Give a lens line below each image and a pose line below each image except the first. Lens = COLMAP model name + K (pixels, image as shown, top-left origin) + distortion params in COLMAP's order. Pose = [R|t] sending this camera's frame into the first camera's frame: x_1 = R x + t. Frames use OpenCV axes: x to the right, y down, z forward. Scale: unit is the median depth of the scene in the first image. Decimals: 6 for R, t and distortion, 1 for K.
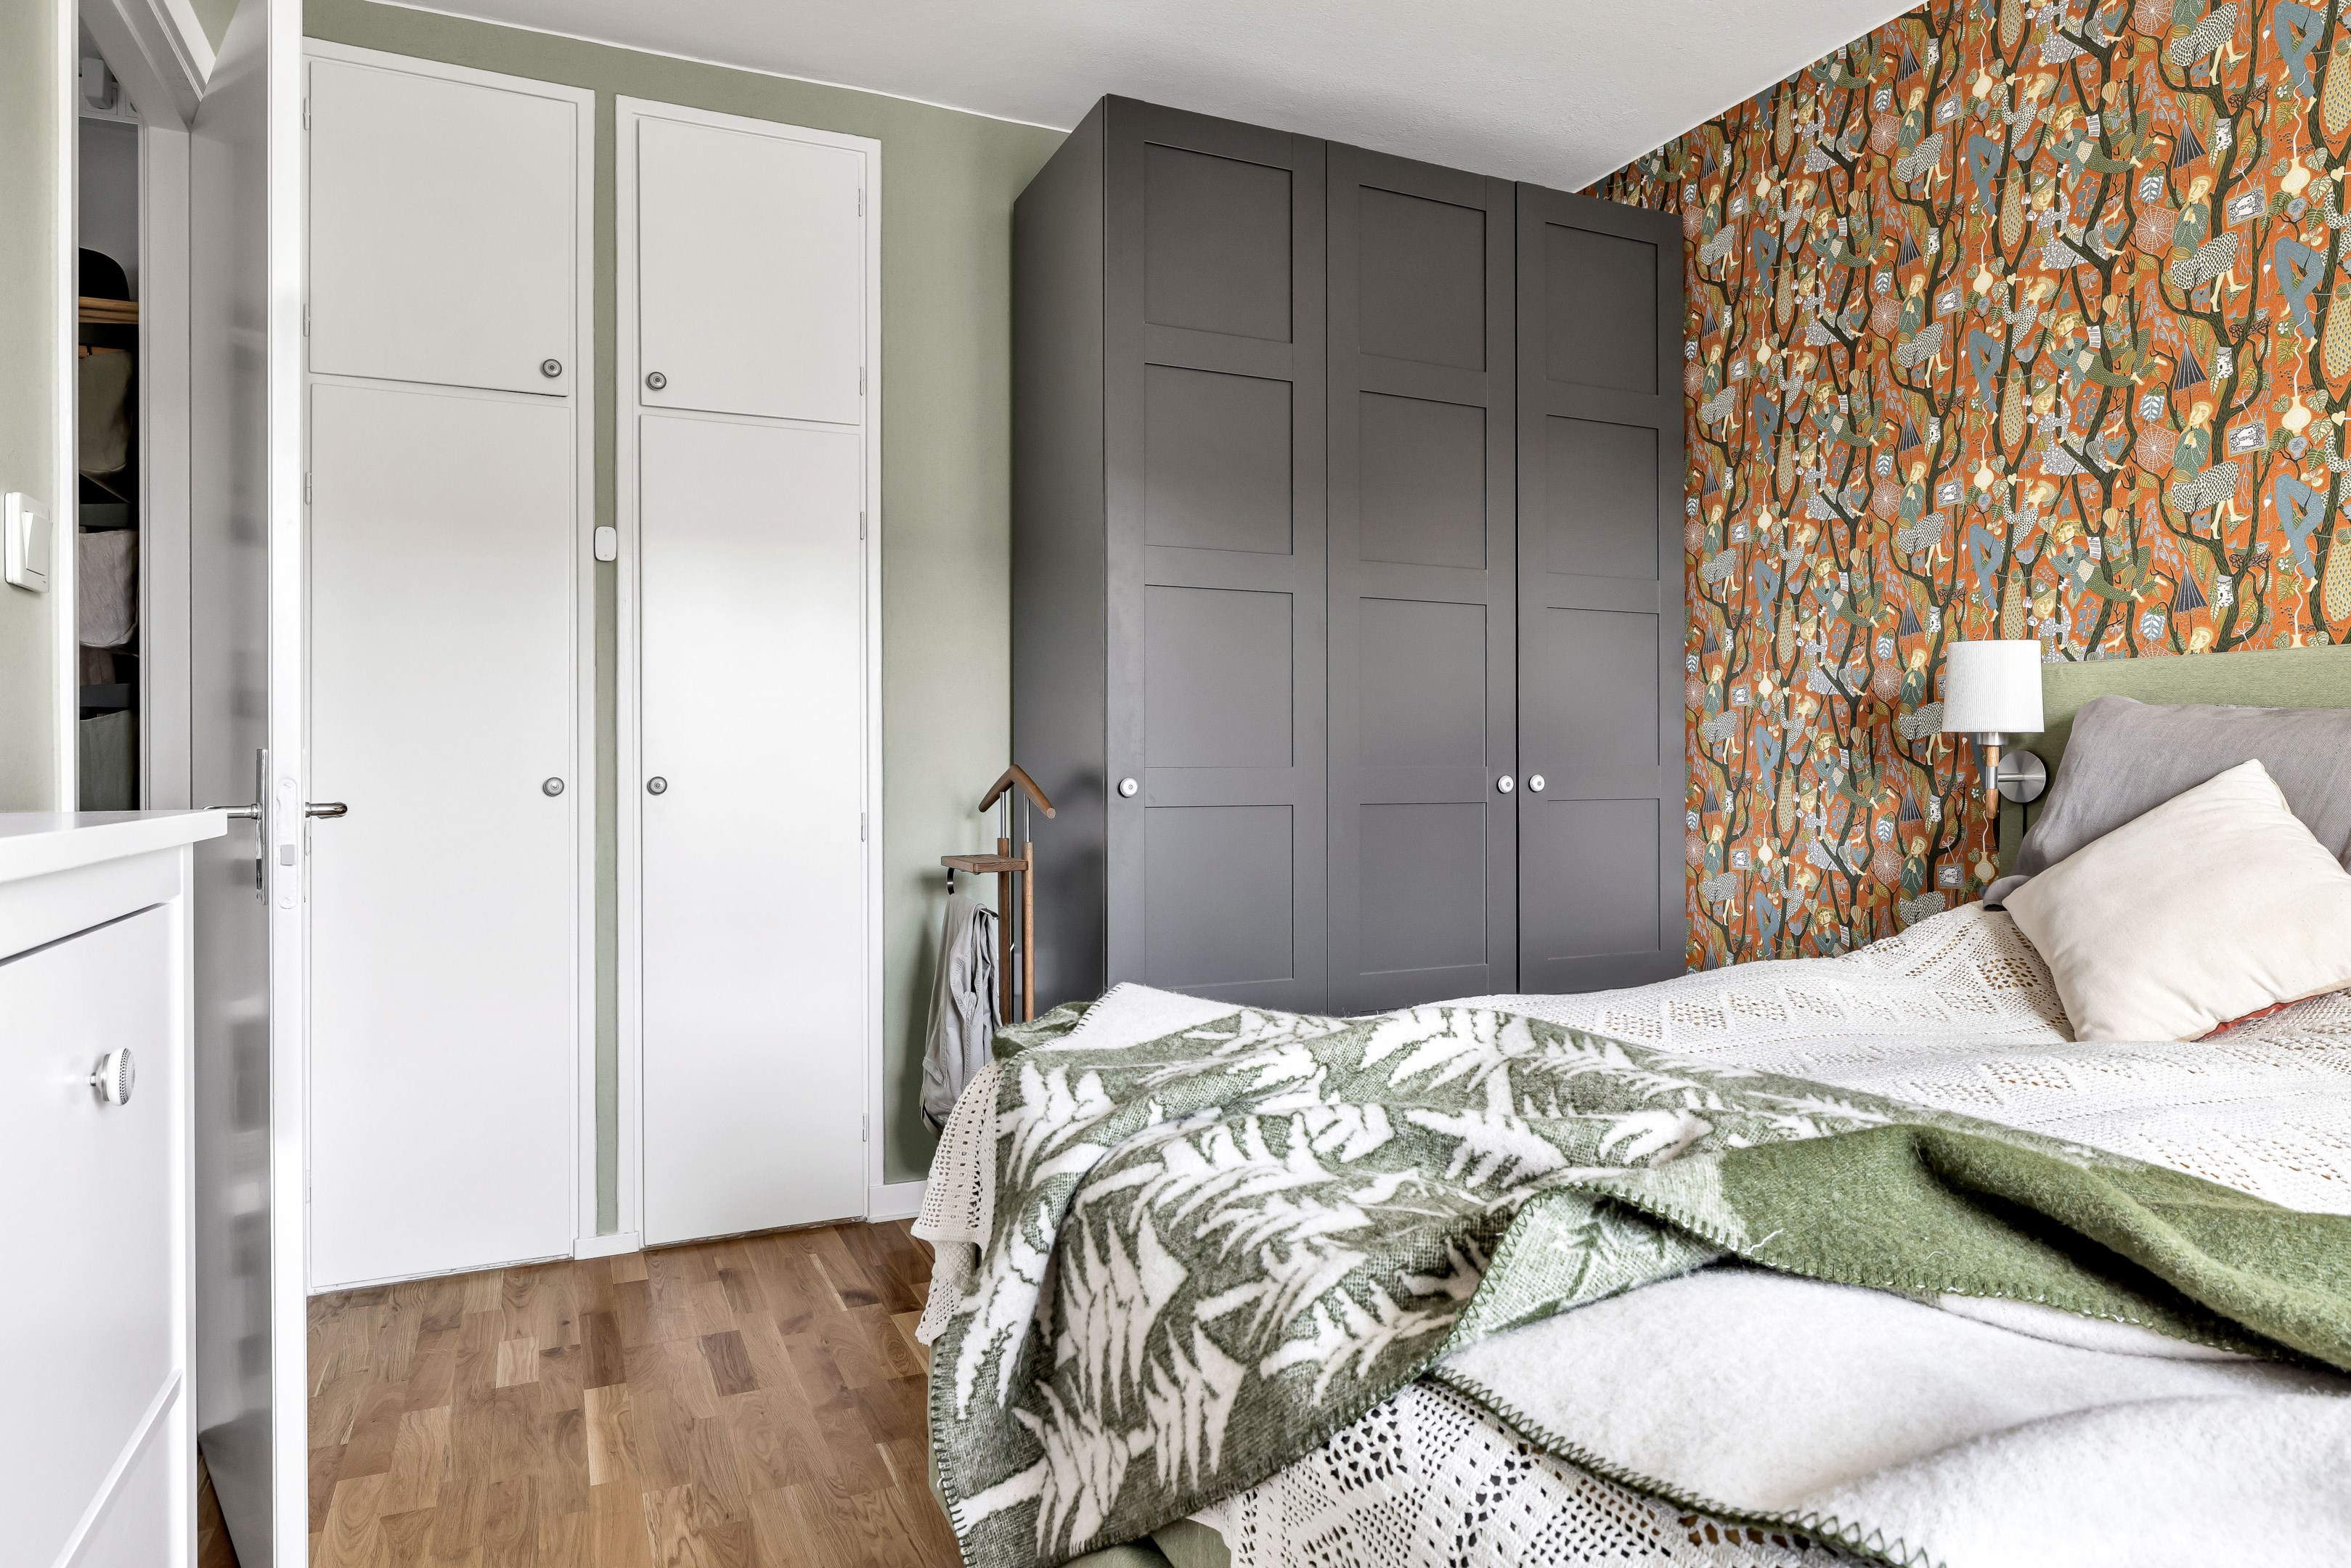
lens RADIAL K [[1461.5, 0, 1177.9], [0, 1461.5, 720.5], [0, 0, 1]] dist [0.000019, -0.000586]
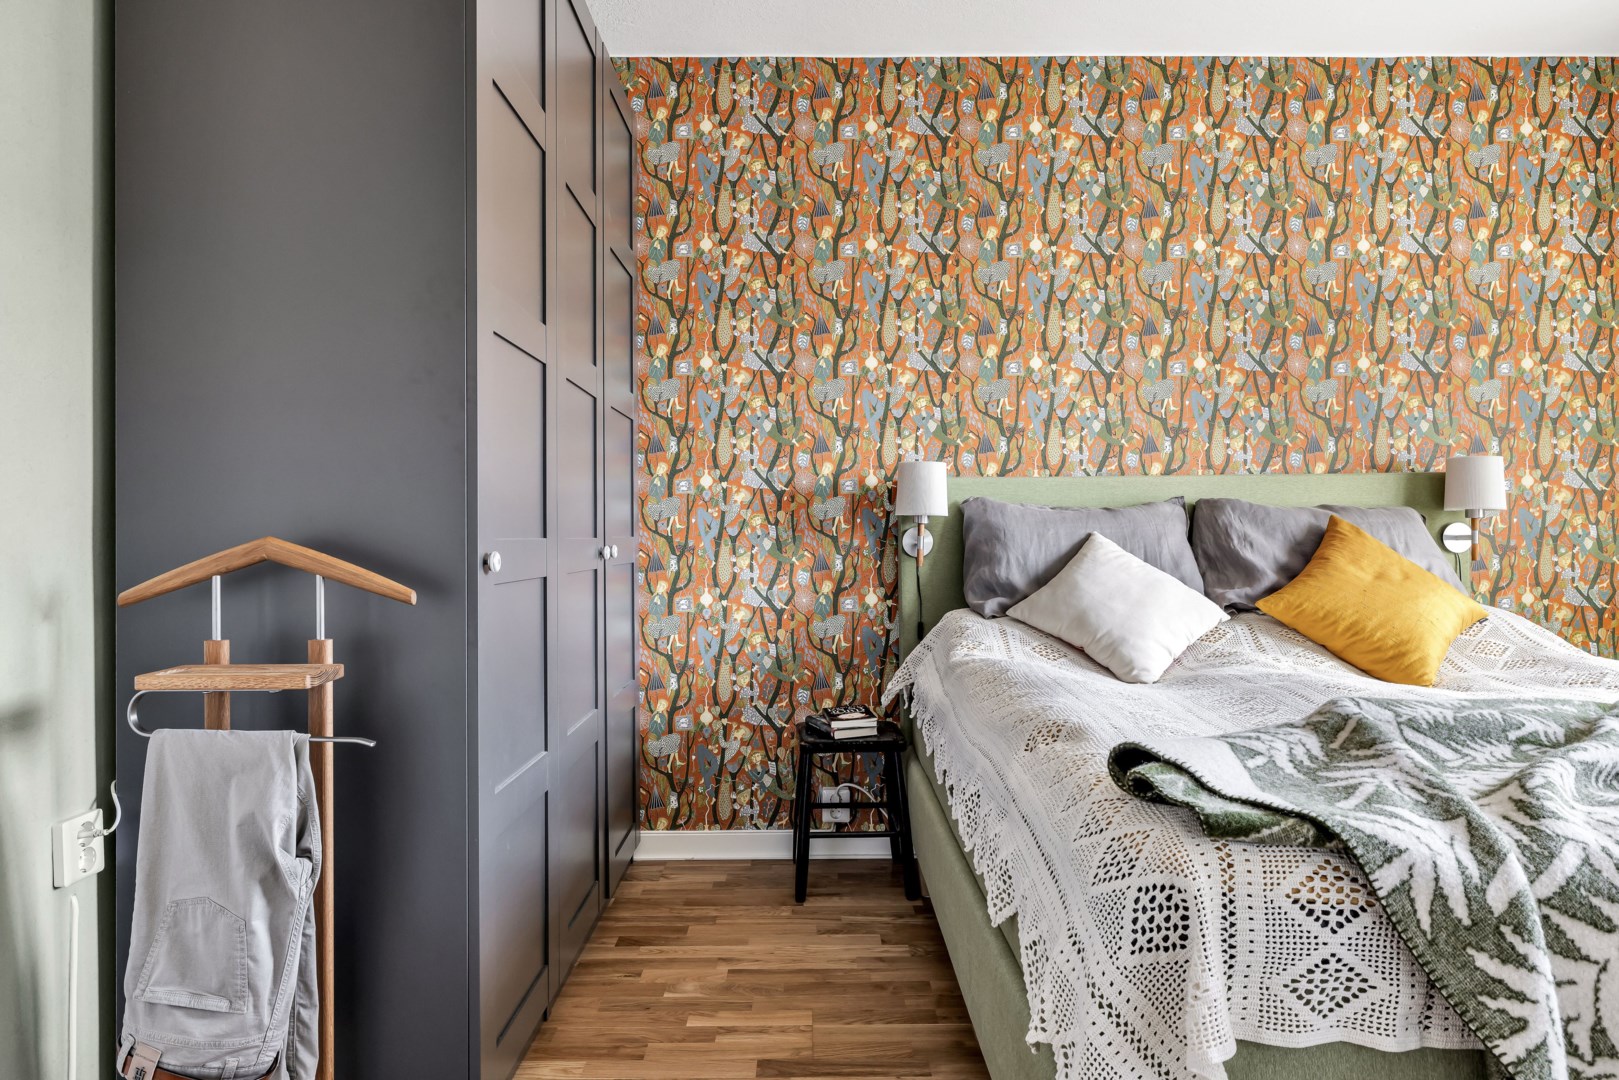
lens RADIAL K [[804.9, 0, 770.9], [0, 804.9, 518.0], [0, 0, 1]] dist [0.004547, -0.002813]
pose [[0.400466, 0.015717, 0.916177, -0.353676], [-0.023622, 0.999698, -0.006824, 0.020926], [-0.916007, -0.018909, 0.400717, 0.791126]]
